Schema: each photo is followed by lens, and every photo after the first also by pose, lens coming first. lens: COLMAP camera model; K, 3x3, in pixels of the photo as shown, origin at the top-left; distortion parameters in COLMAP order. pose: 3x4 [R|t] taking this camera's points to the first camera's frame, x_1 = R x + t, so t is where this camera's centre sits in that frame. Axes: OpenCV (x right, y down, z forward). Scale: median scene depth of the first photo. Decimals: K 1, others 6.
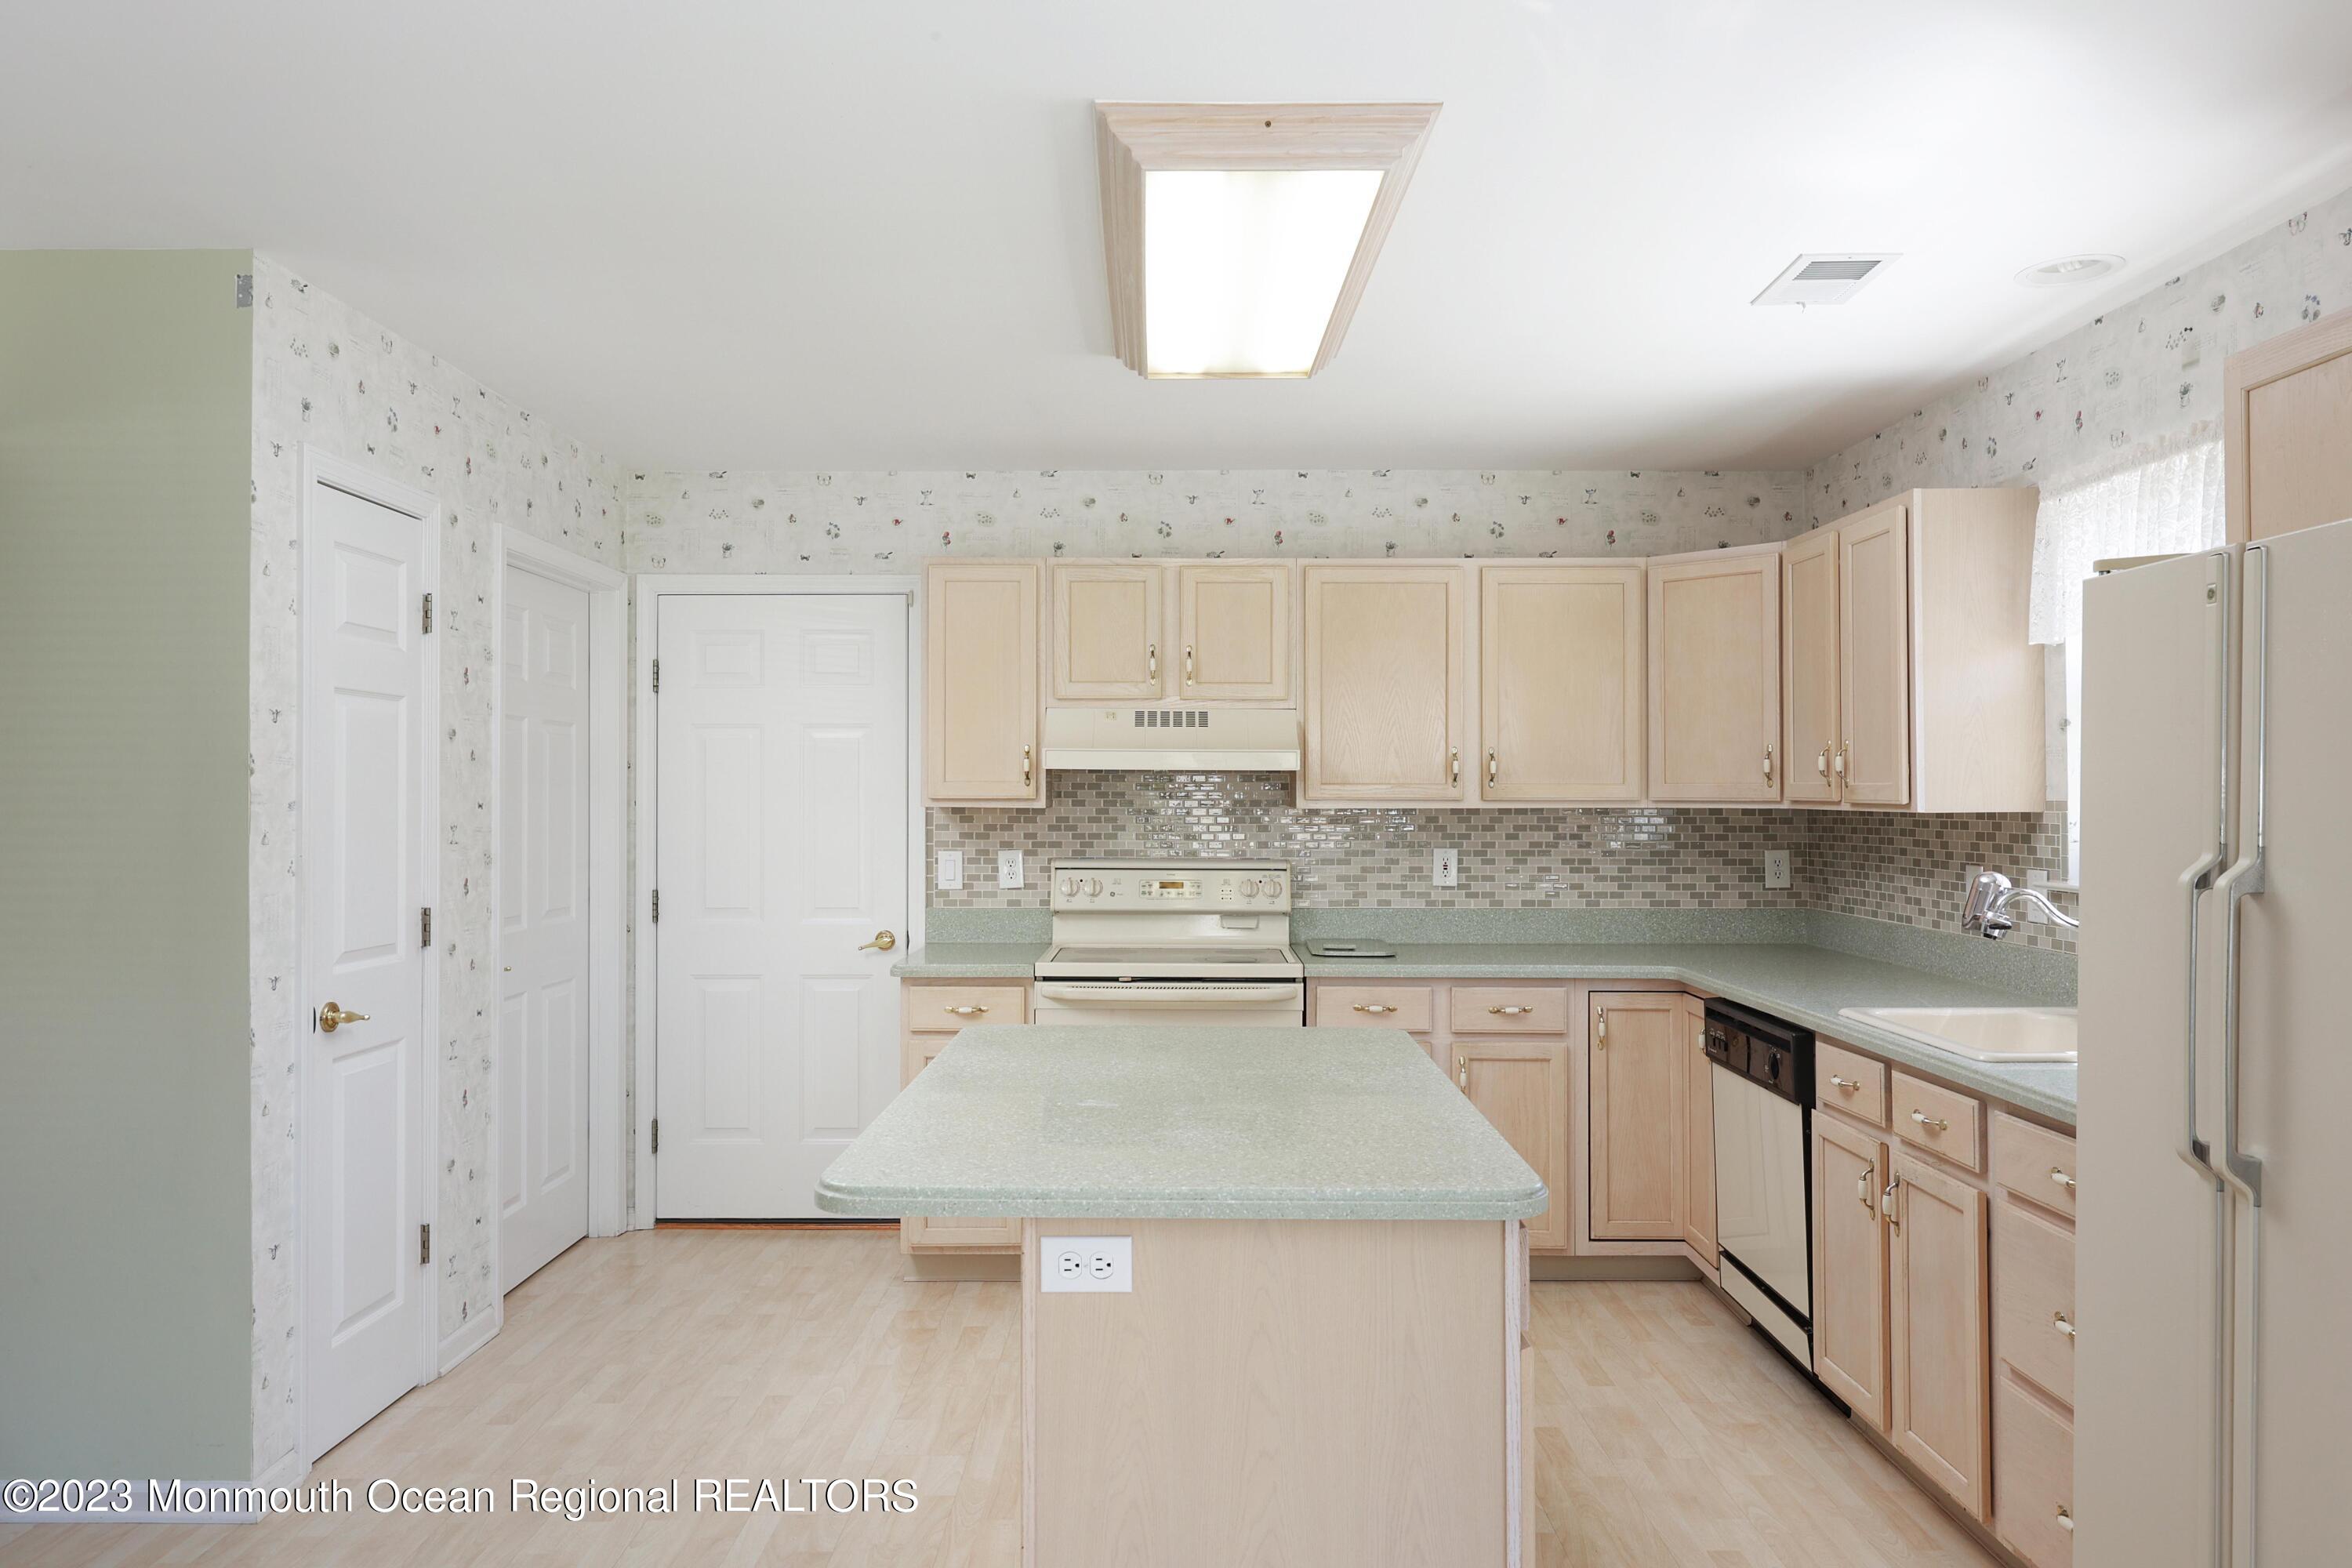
lens RADIAL K [[1537.5, 0, 1169.6], [0, 1537.5, 778.4], [0, 0, 1]] dist [0.004270, 0.001102]
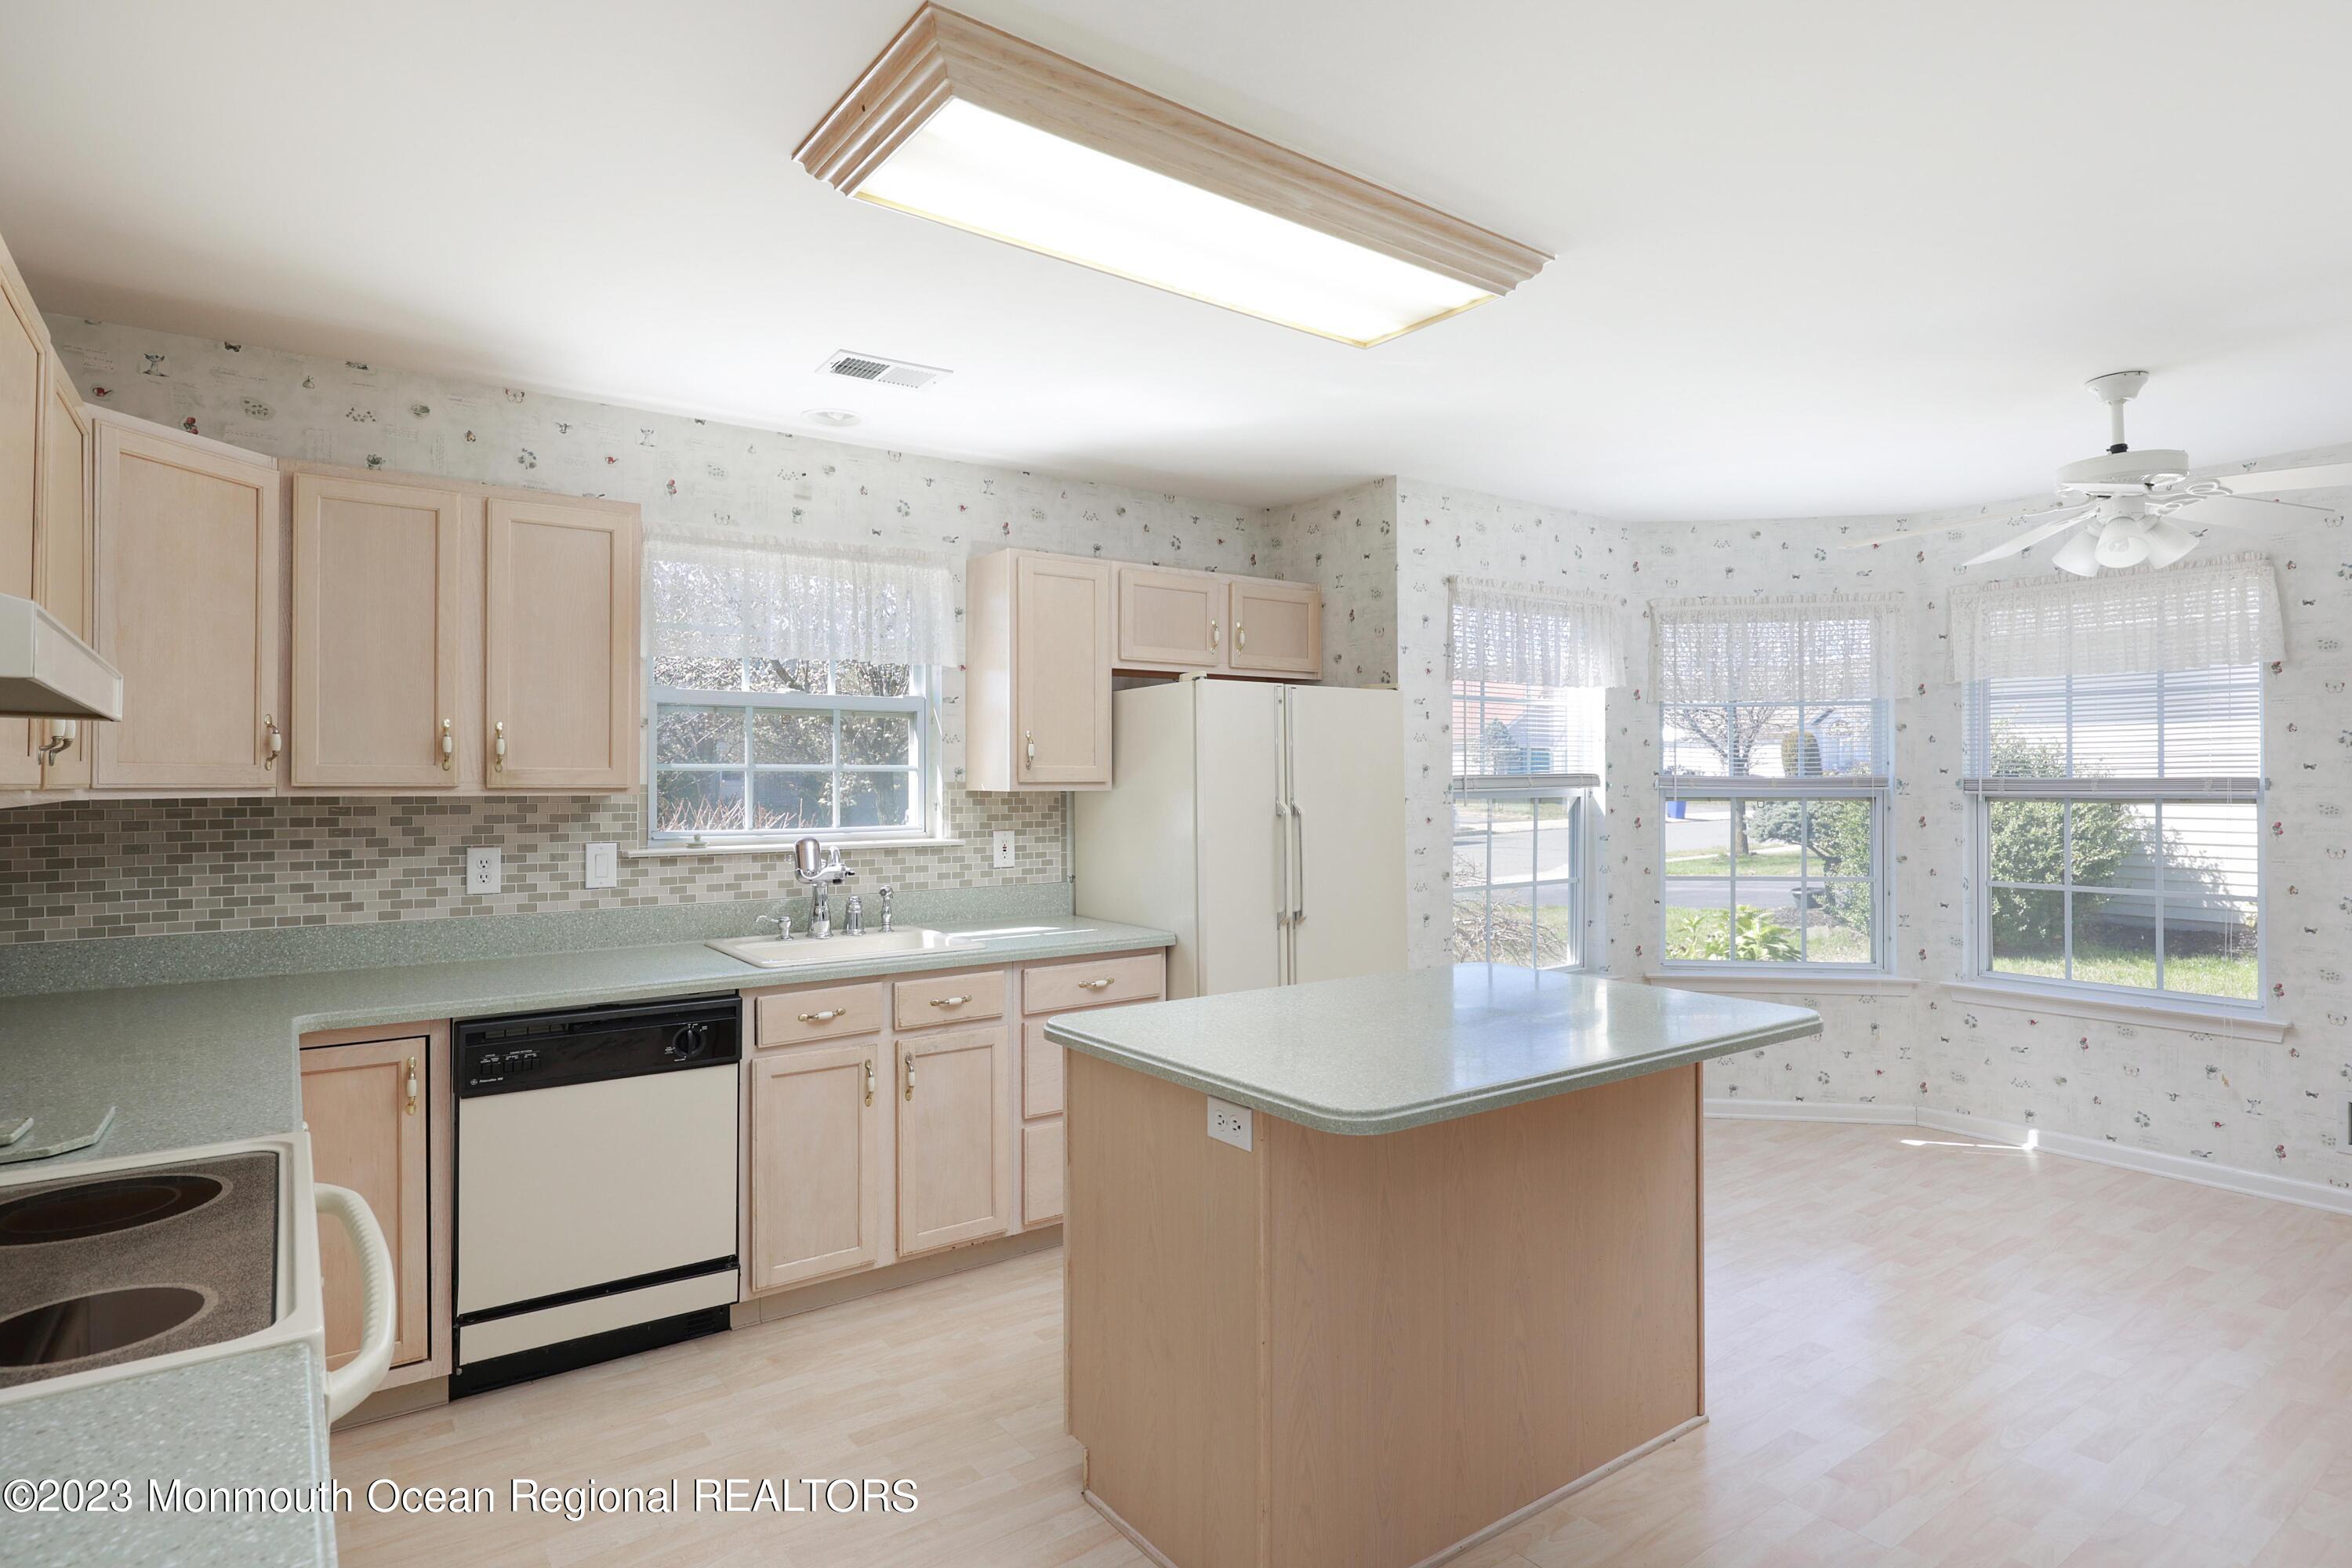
lens RADIAL K [[1233.5, 0, 1159.1], [0, 1233.5, 778.9], [0, 0, 1]] dist [0.004559, 0.000196]
pose [[-0.579401, 0.002591, 0.815039, -0.340133], [-0.006950, 0.999943, -0.008120, 0.011157], [-0.815013, -0.010369, -0.579349, 0.895064]]
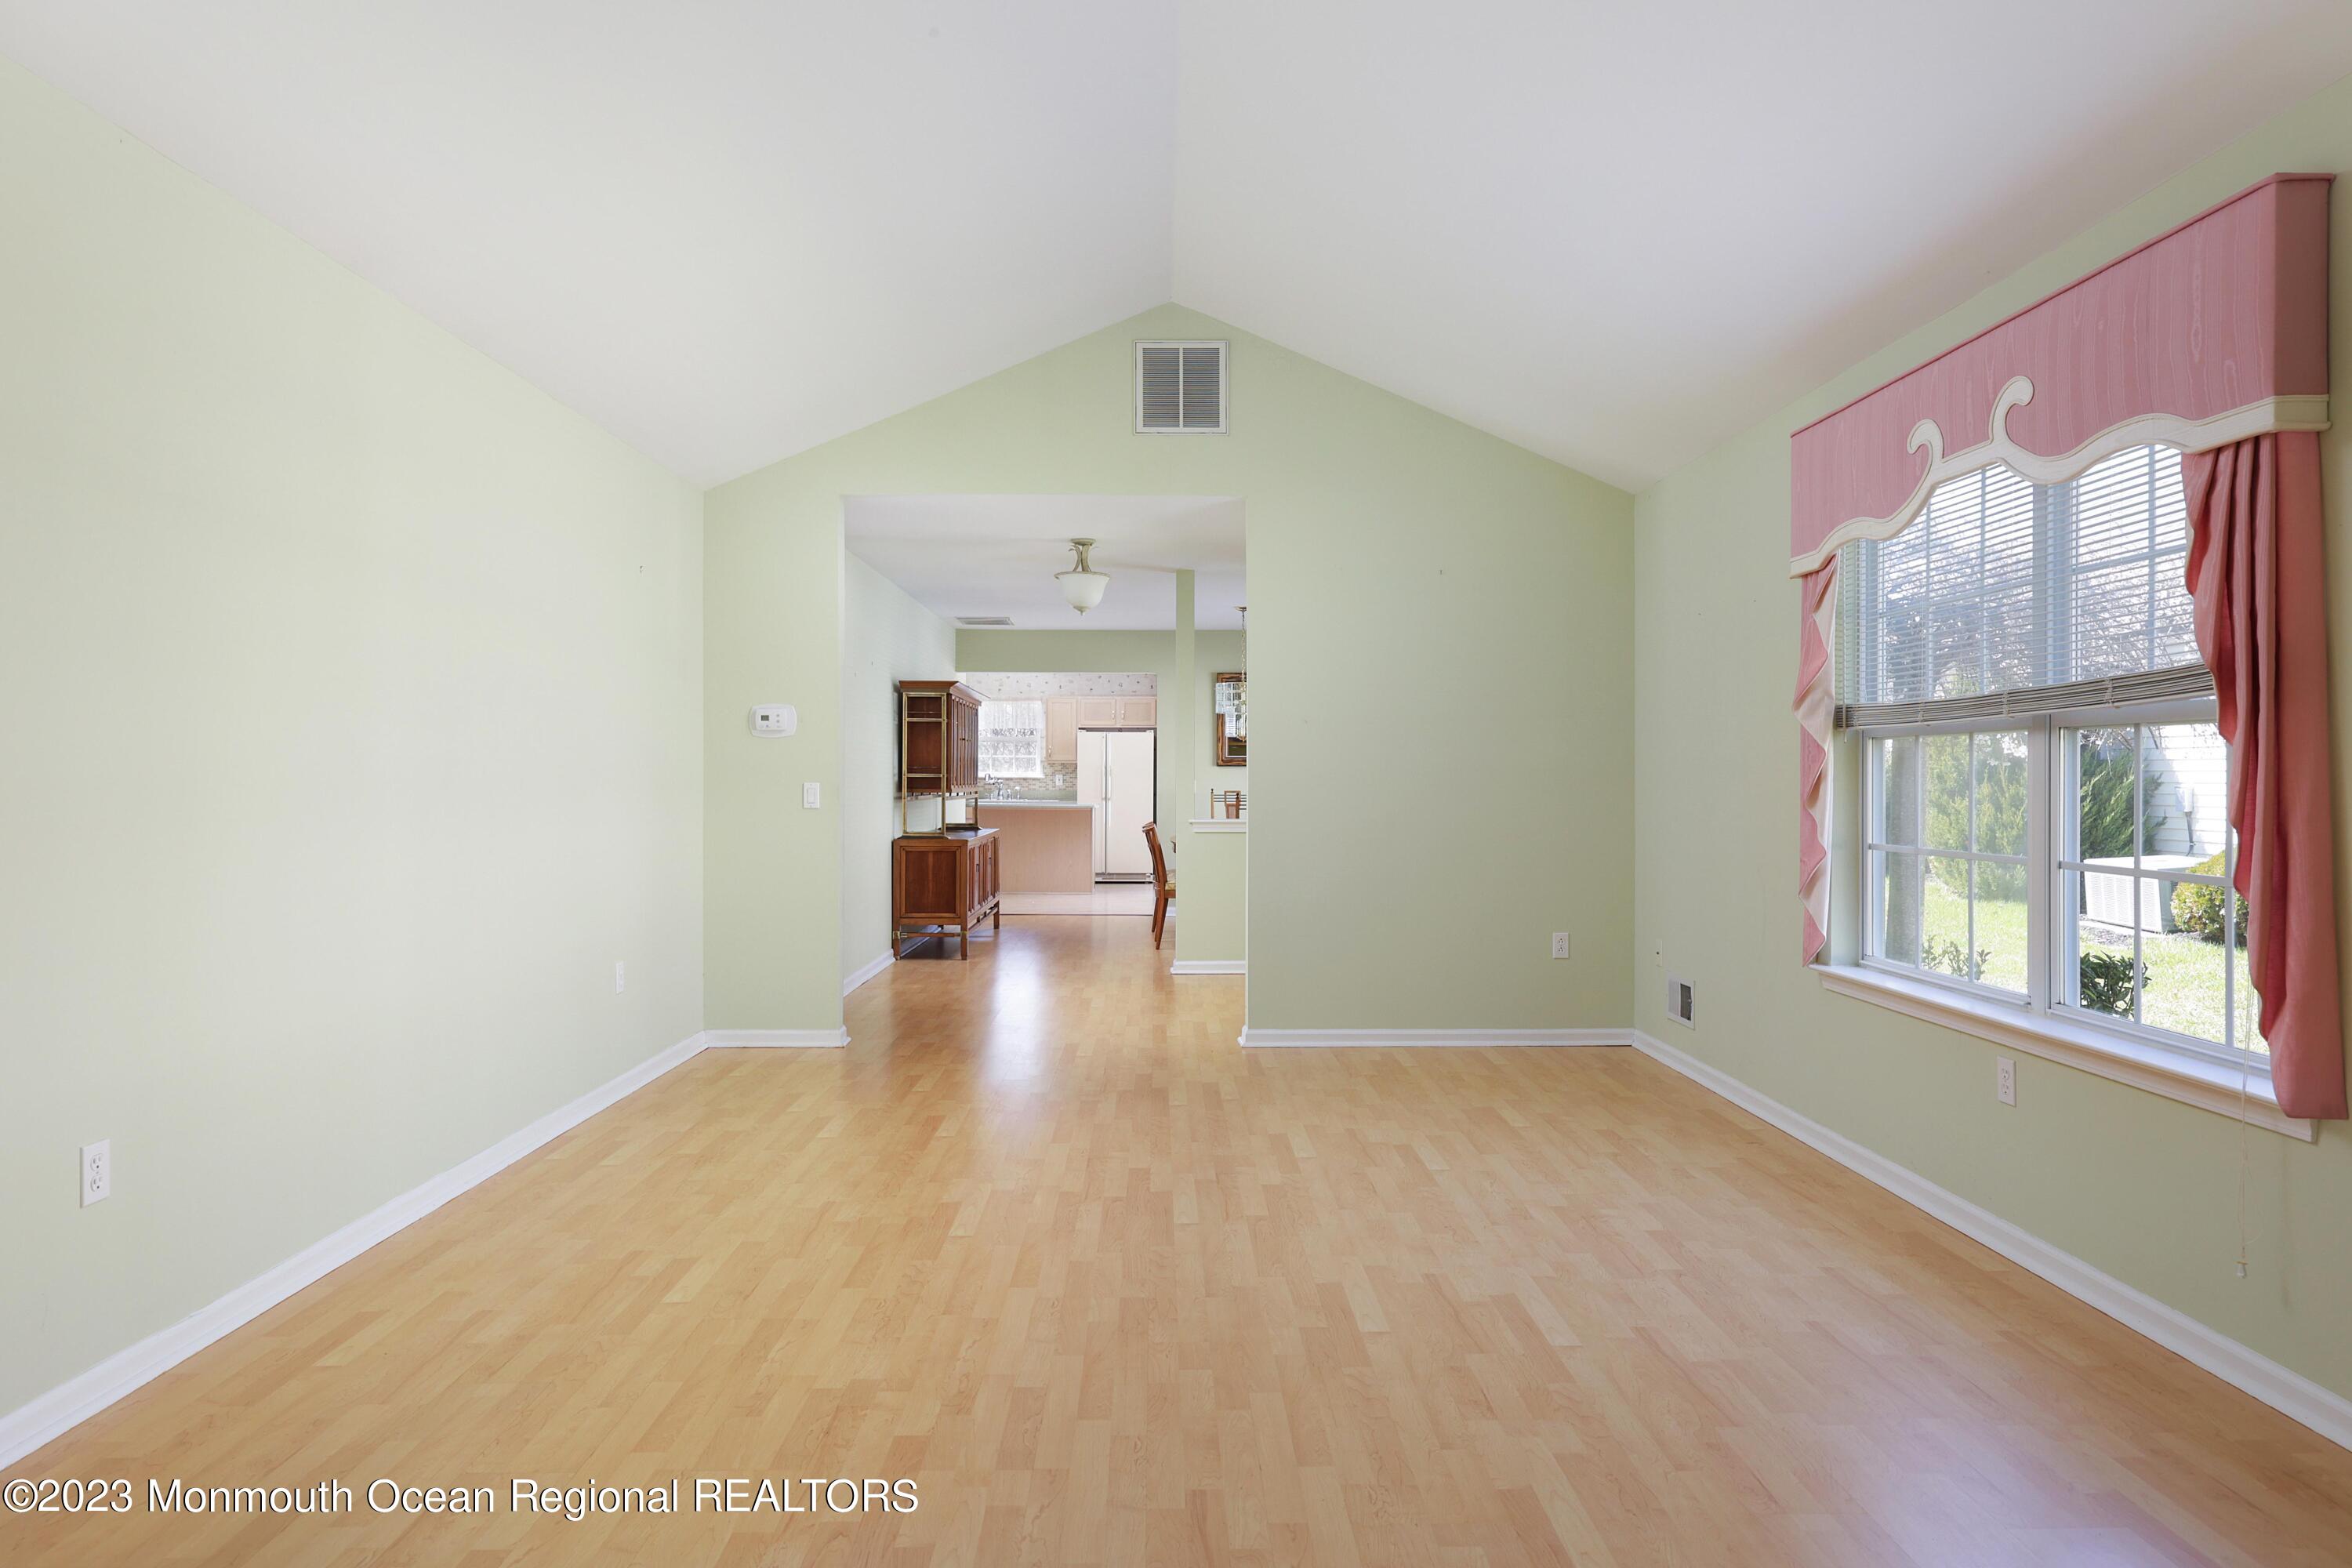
lens RADIAL K [[1425.4, 0, 1176.0], [0, 1425.4, 784.0], [0, 0, 1]] dist [-0.004800, -0.001470]
pose [[-0.008670, -0.005321, 0.999948, -2.994865], [-0.014325, 0.999884, 0.005197, 0.041805], [-0.999860, -0.014279, -0.008746, 0.238913]]
